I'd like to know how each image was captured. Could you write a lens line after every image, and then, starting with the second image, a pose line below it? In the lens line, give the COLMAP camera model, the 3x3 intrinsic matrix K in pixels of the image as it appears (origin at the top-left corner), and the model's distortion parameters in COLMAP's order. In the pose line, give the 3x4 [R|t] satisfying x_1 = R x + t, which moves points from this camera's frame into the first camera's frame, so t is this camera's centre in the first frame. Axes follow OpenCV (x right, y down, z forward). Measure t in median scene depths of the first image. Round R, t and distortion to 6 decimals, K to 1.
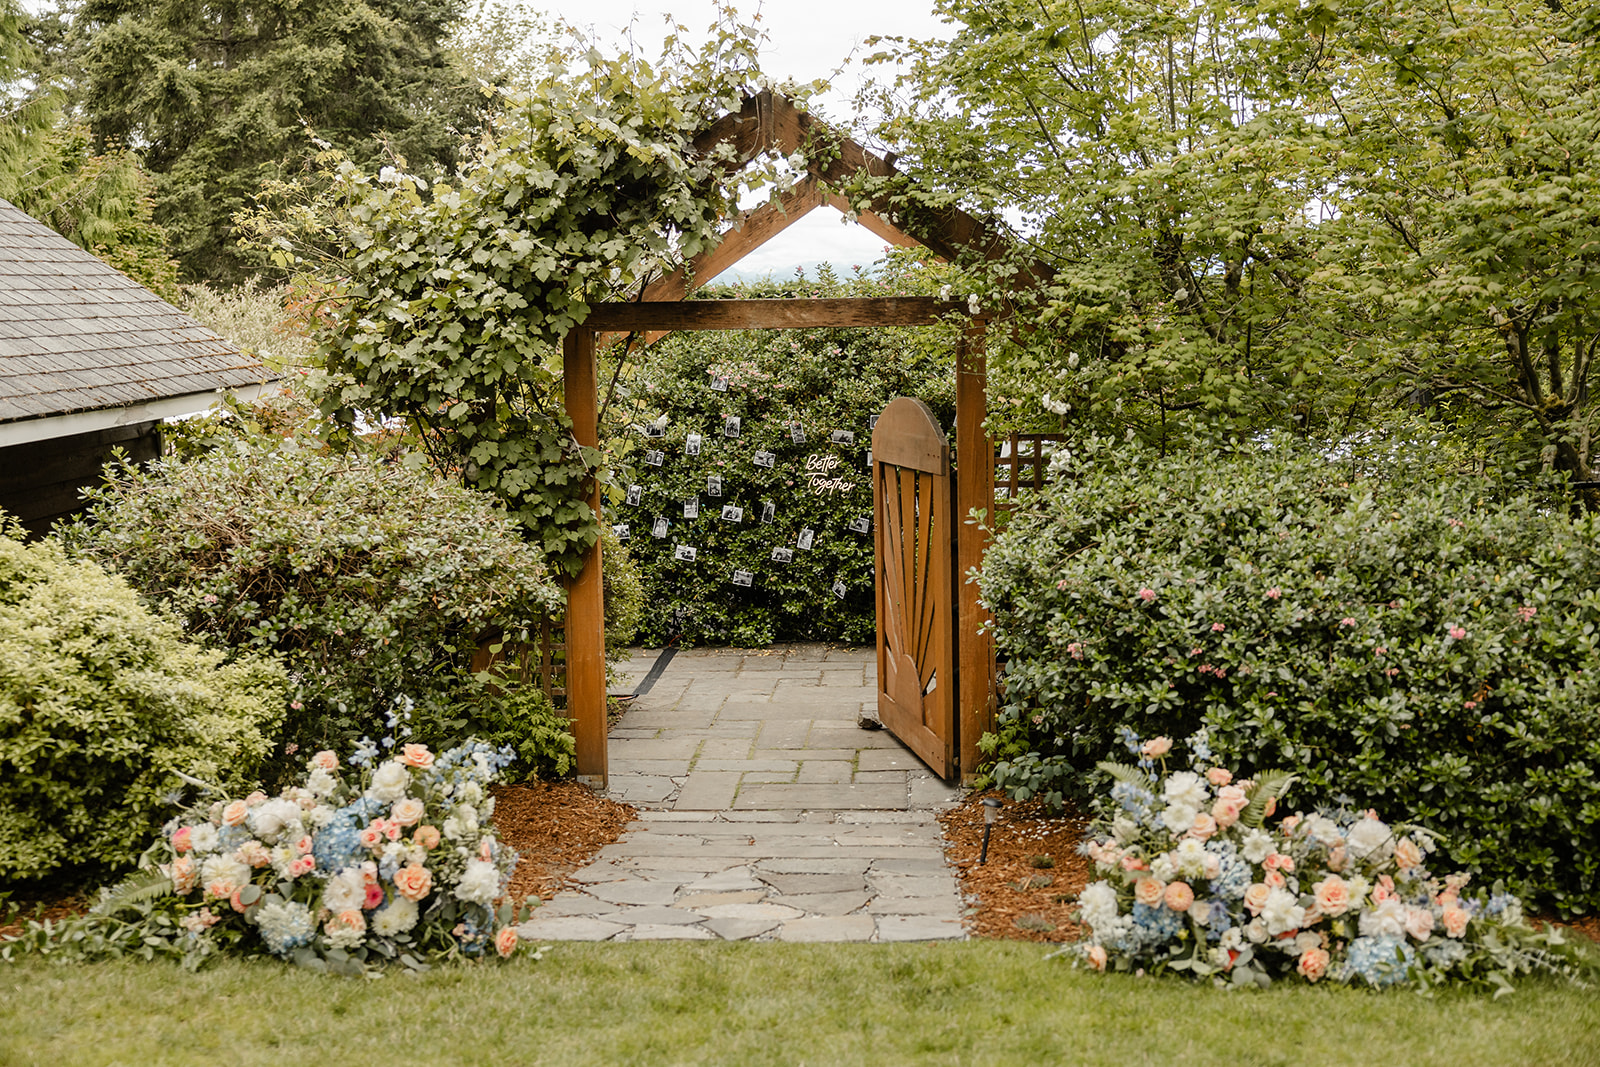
lens RADIAL K [[1907.6, 0, 800.0], [0, 1907.6, 533.5], [0, 0, 1]] dist [0.023656, 0.000354]
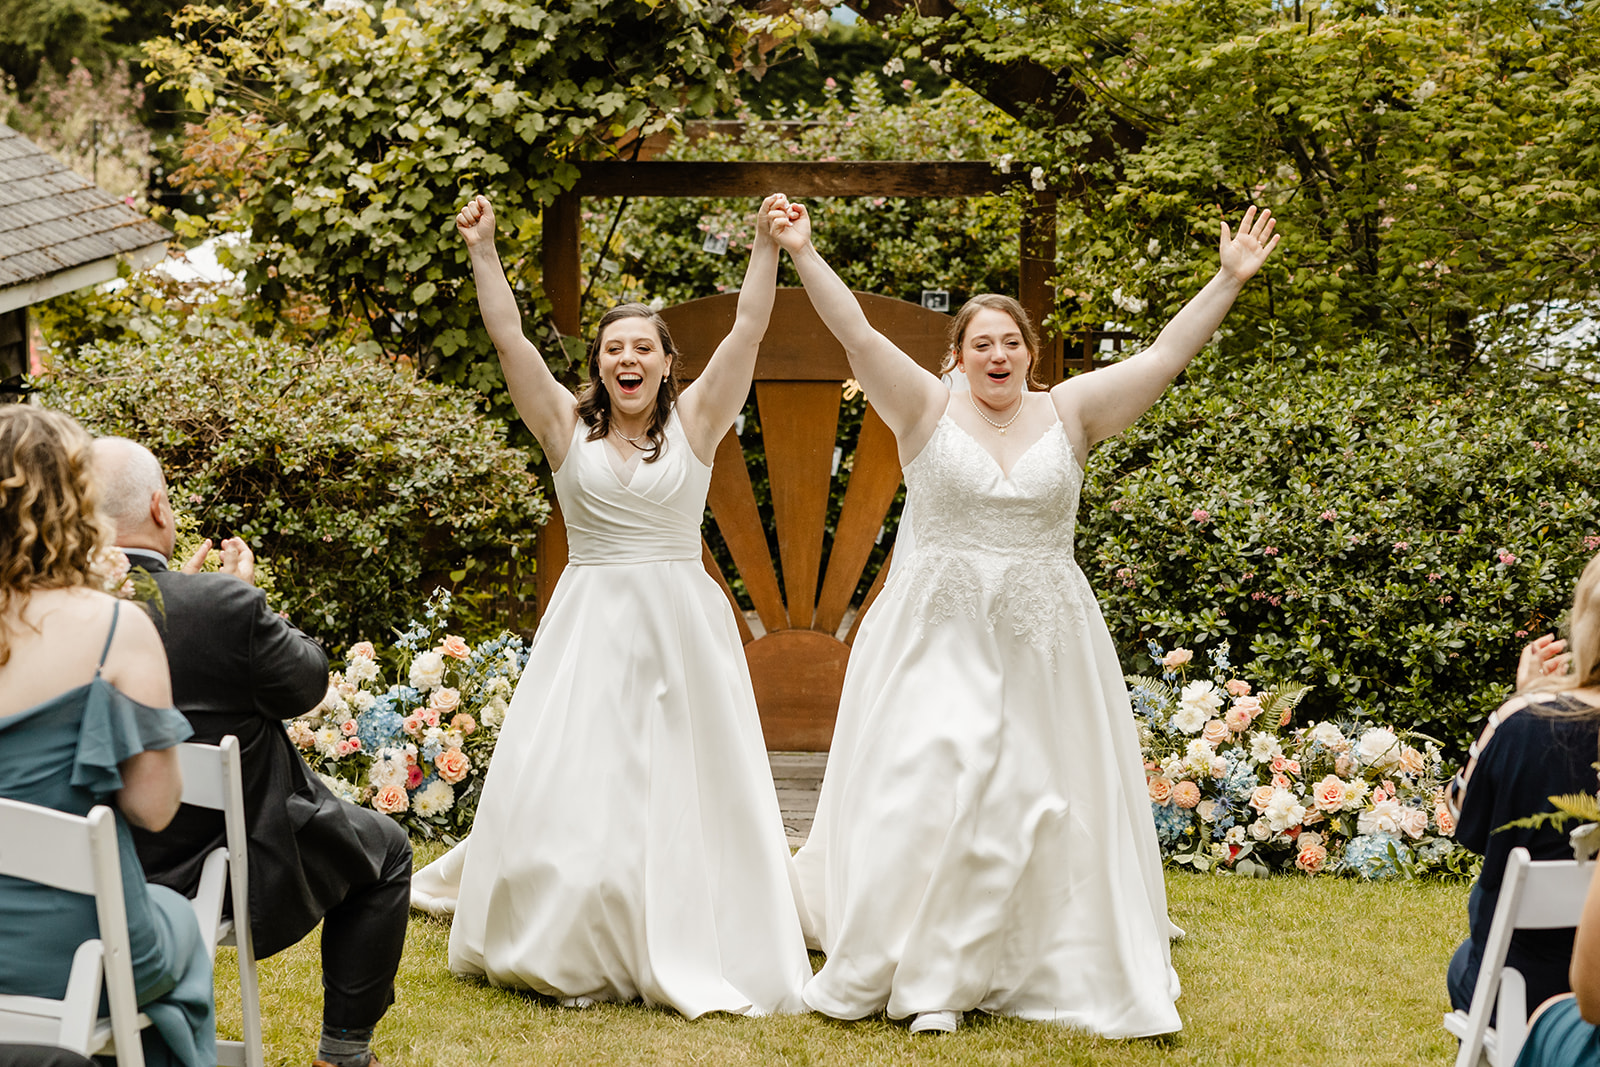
lens RADIAL K [[3643.9, 0, 691.9], [0, 3643.9, 541.7], [0, 0, 1]] dist [0.011642, 0.204763]
pose [[0.999233, 0.021681, -0.032601, -0.005666], [-0.021032, 0.999577, 0.020101, 0.010994], [0.033023, -0.019400, 0.999266, -0.606926]]
